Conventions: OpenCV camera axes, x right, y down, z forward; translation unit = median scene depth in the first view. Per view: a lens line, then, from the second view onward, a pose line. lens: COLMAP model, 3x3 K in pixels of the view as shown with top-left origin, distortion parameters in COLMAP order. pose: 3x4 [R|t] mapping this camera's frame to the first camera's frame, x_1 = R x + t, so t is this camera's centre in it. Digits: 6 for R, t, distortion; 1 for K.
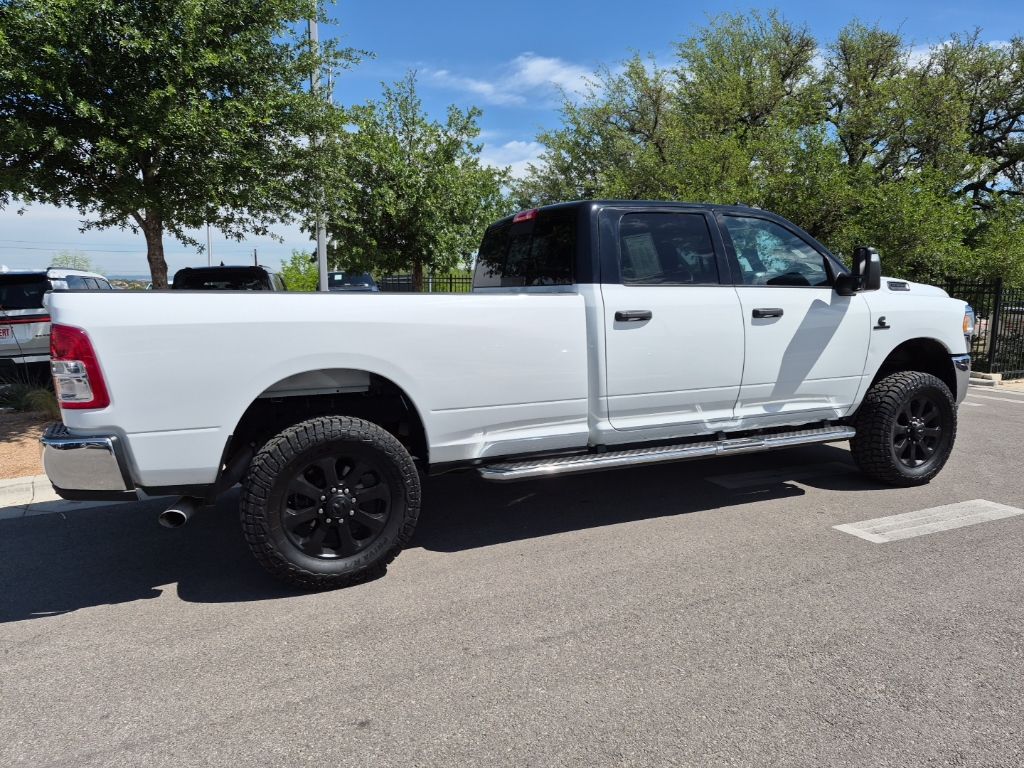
lens RADIAL K [[714.3, 0, 512.0], [0, 714.3, 384.0], [0, 0, 1]] dist [0.076402, -0.066349]
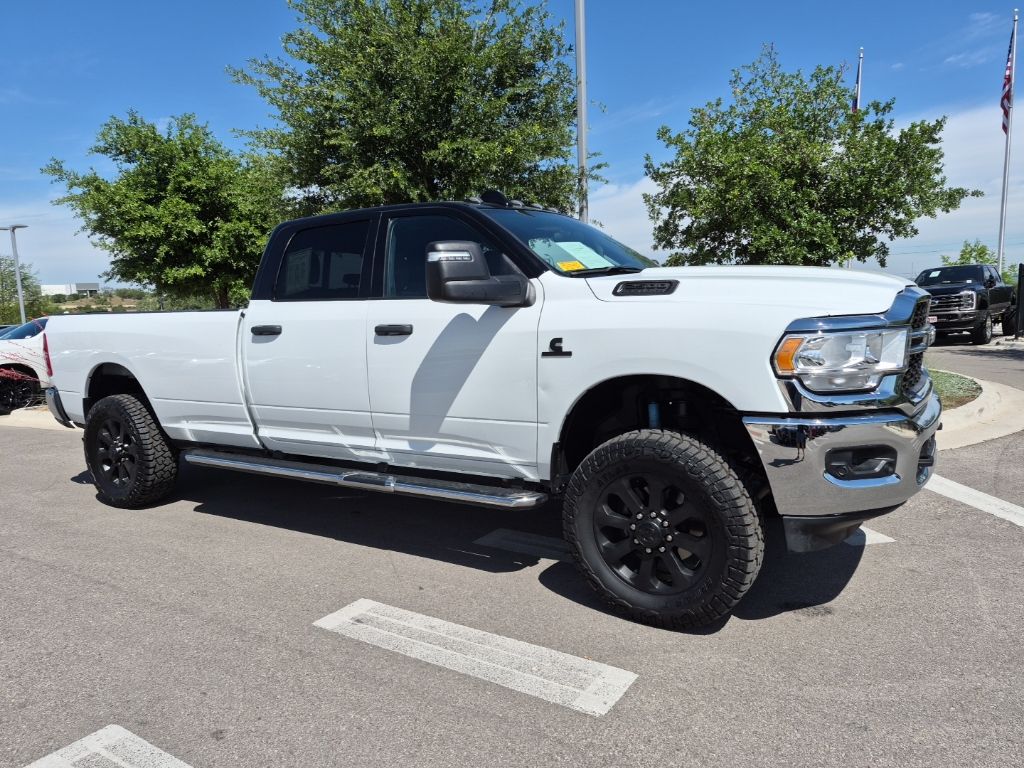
lens RADIAL K [[711.9, 0, 512.0], [0, 711.9, 384.0], [0, 0, 1]] dist [0.070629, -0.049335]
pose [[0.529112, 0.078172, -0.844943, 1.125156], [-0.079418, 0.995939, 0.042409, -0.081314], [0.844827, 0.044664, 0.533172, 0.673794]]
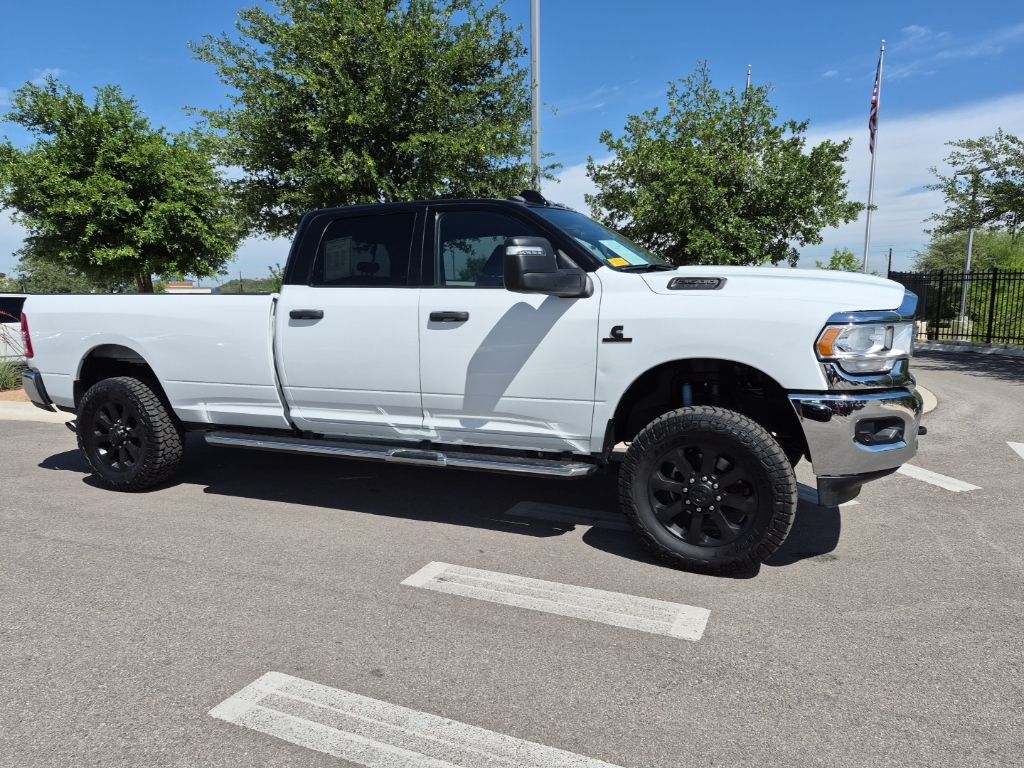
lens RADIAL K [[714.3, 0, 512.0], [0, 714.3, 384.0], [0, 0, 1]] dist [0.076402, -0.066349]
pose [[0.653265, 0.089719, -0.751795, 1.082597], [-0.092034, 0.995001, 0.038770, -0.055614], [0.751515, 0.043864, 0.658256, 0.470053]]
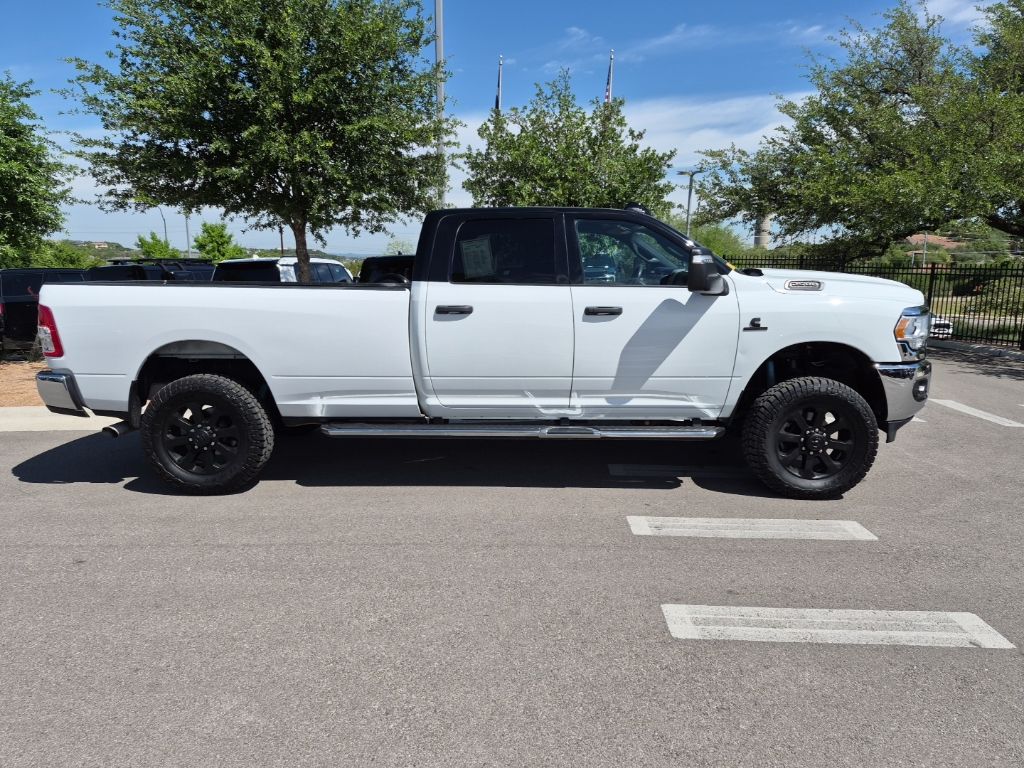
lens RADIAL K [[714.3, 0, 512.0], [0, 714.3, 384.0], [0, 0, 1]] dist [0.076402, -0.066349]
pose [[0.895039, 0.077968, -0.439120, 0.701542], [-0.064108, 0.996867, 0.046330, -0.030857], [0.441357, -0.013316, 0.897233, -0.006679]]
